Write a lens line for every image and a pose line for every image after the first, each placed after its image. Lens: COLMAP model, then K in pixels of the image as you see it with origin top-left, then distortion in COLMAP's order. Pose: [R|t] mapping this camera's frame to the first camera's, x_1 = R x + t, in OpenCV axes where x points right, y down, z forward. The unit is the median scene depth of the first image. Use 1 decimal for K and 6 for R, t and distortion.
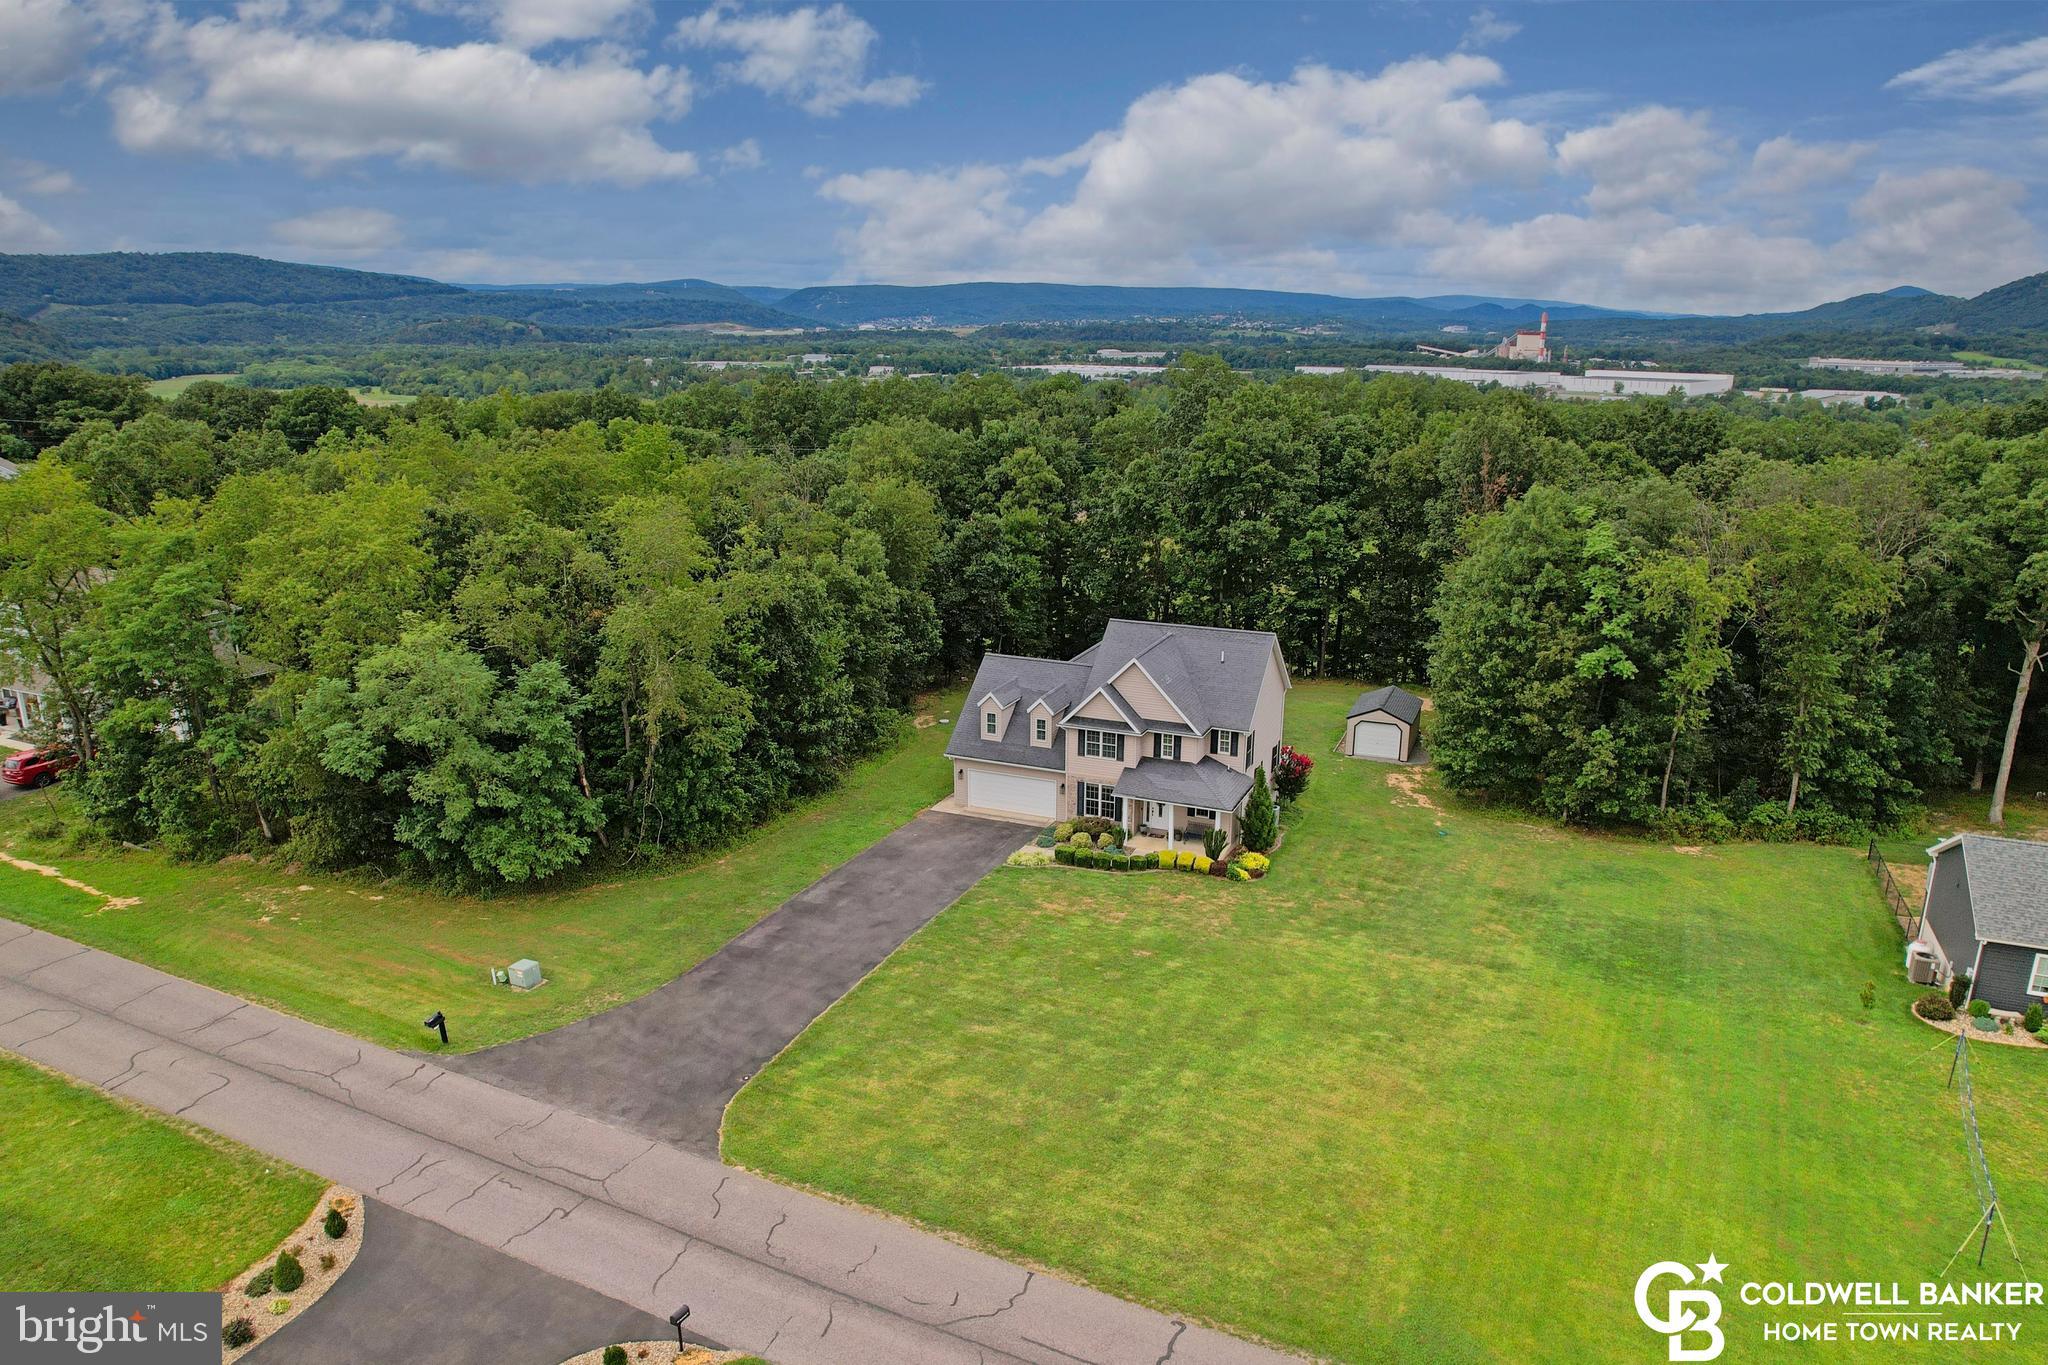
lens RADIAL K [[1345.4, 0, 973.6], [0, 1345.4, 686.9], [0, 0, 1]] dist [-0.052393, 0.000887]
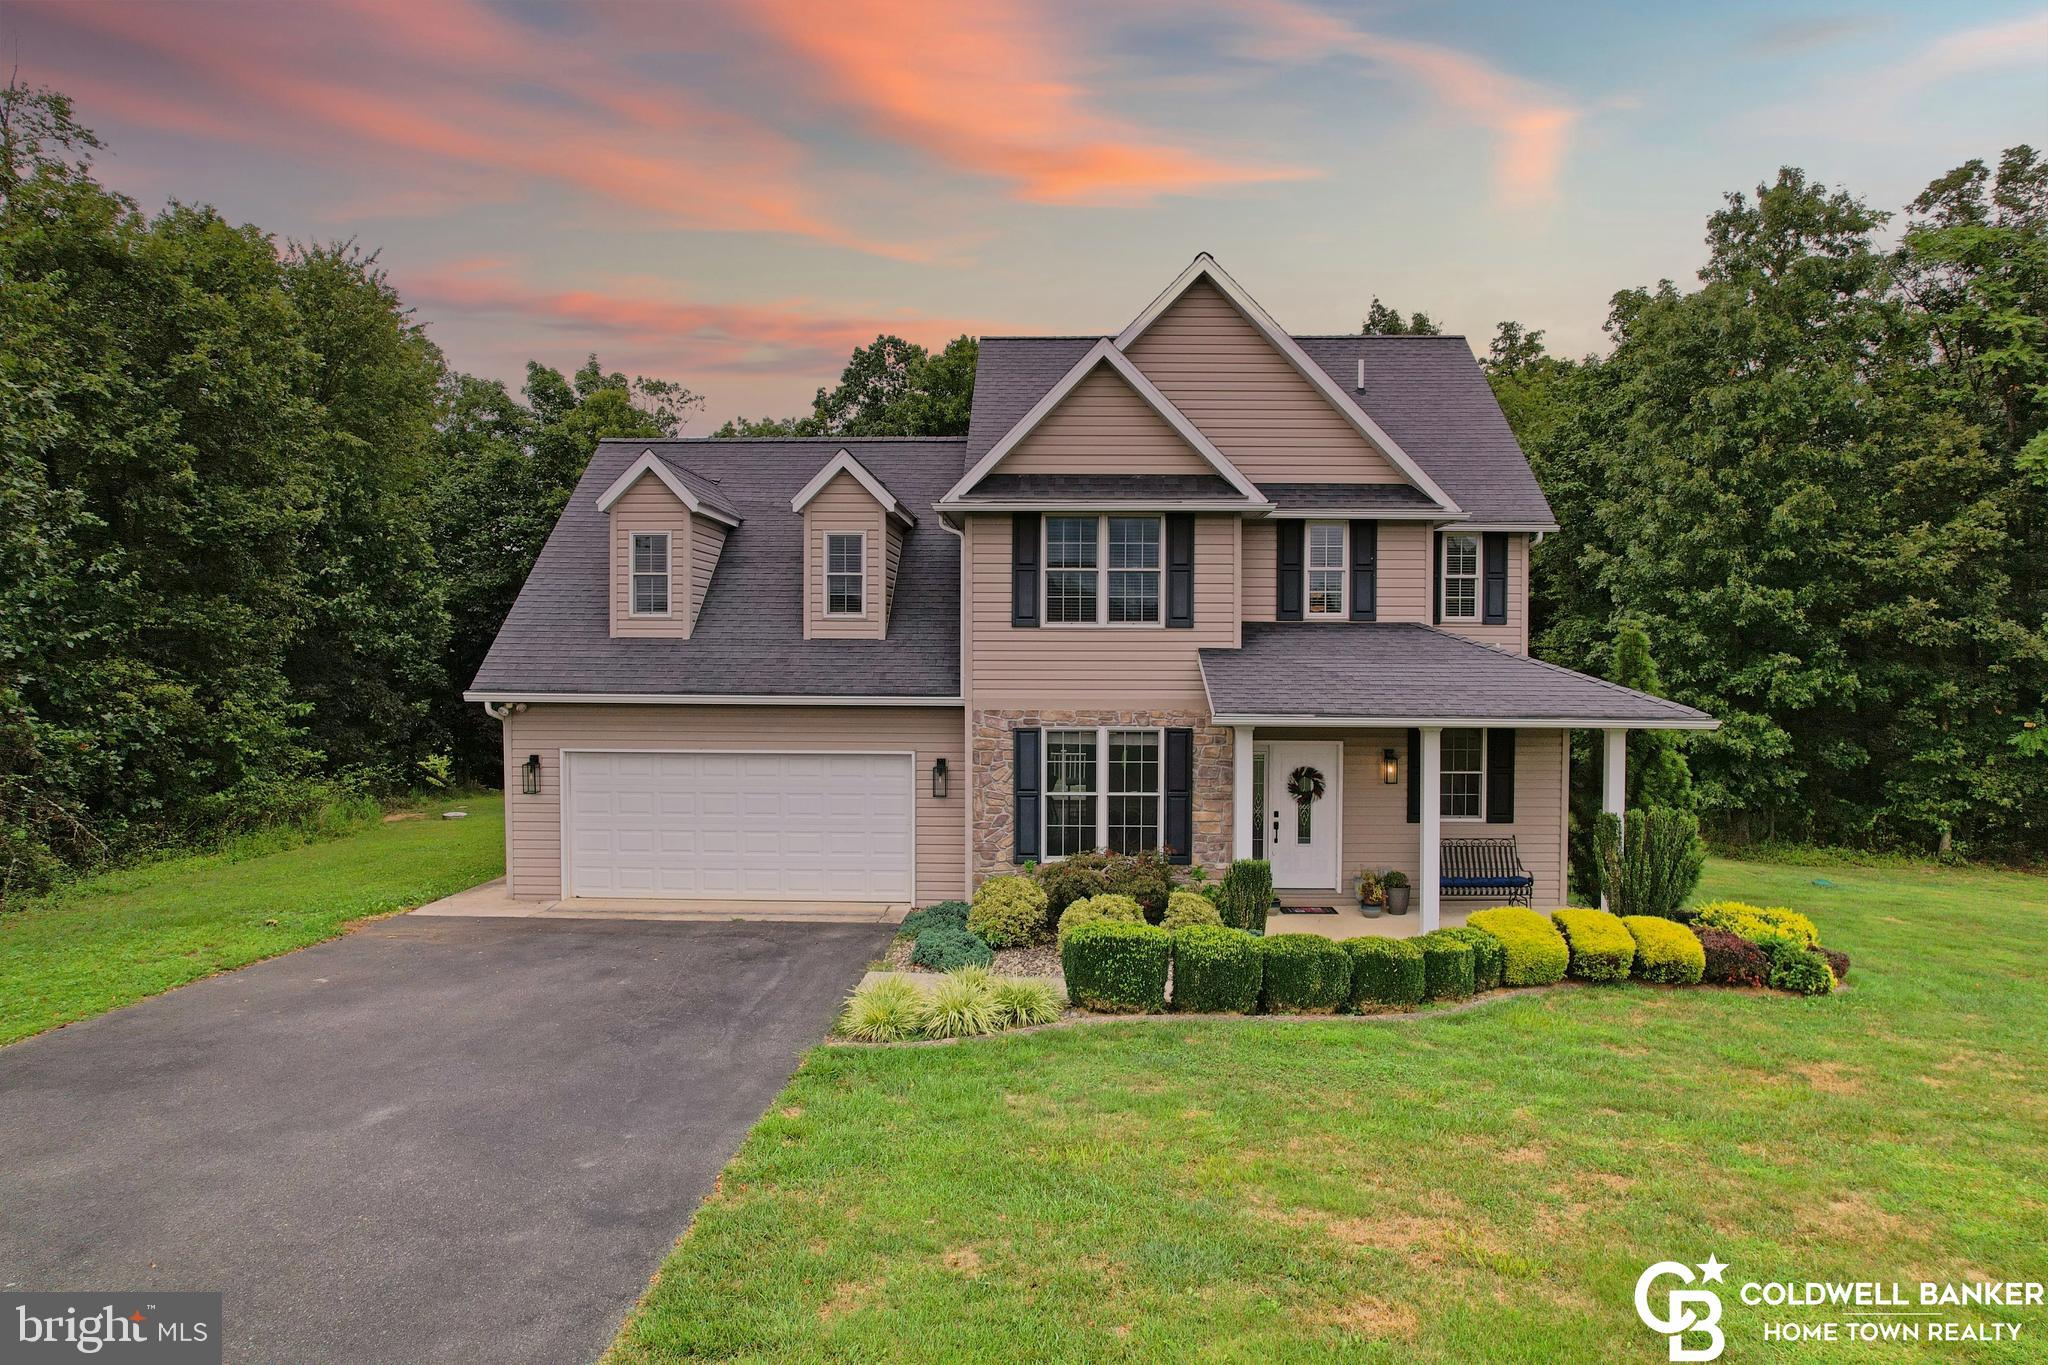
lens RADIAL K [[1318.0, 0, 1024.0], [0, 1318.0, 682.5], [0, 0, 1]] dist [-0.079649, 0.079304]
pose [[0.921001, -0.001302, 0.389558, -0.021918], [0.088862, 0.974332, -0.206833, 0.116727], [-0.379289, 0.225111, 0.897477, 0.776657]]
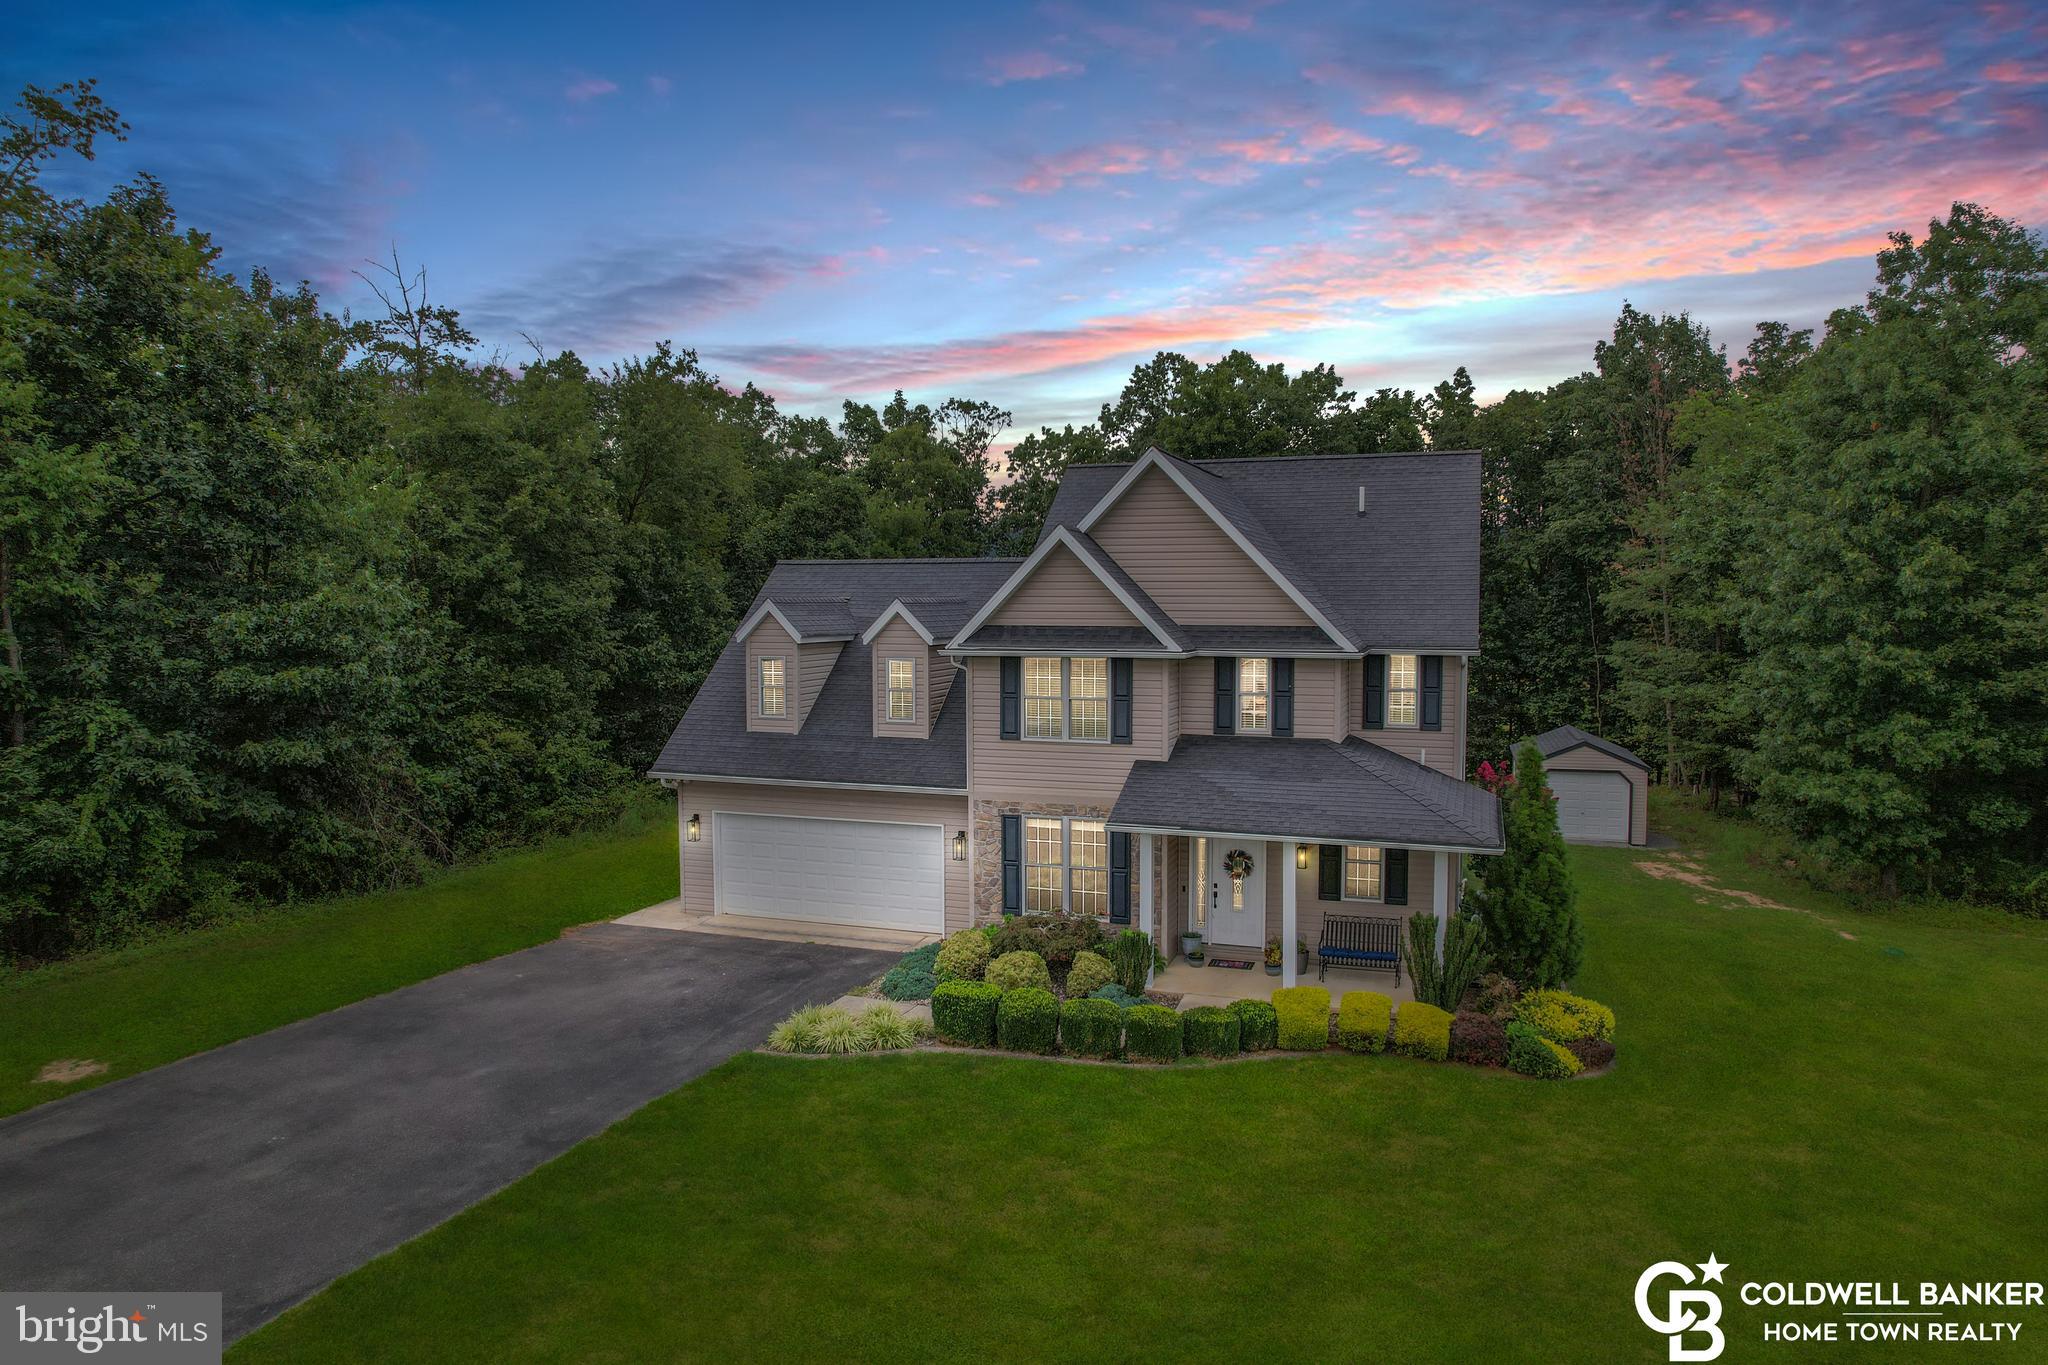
lens RADIAL K [[1314.5, 0, 1015.5], [0, 1314.5, 680.7], [0, 0, 1]] dist [-0.053215, 0.029750]
pose [[0.995300, -0.003929, 0.096758, 0.048307], [0.021869, 0.982483, -0.185065, 0.101072], [-0.094336, 0.186311, 0.977951, 0.663654]]
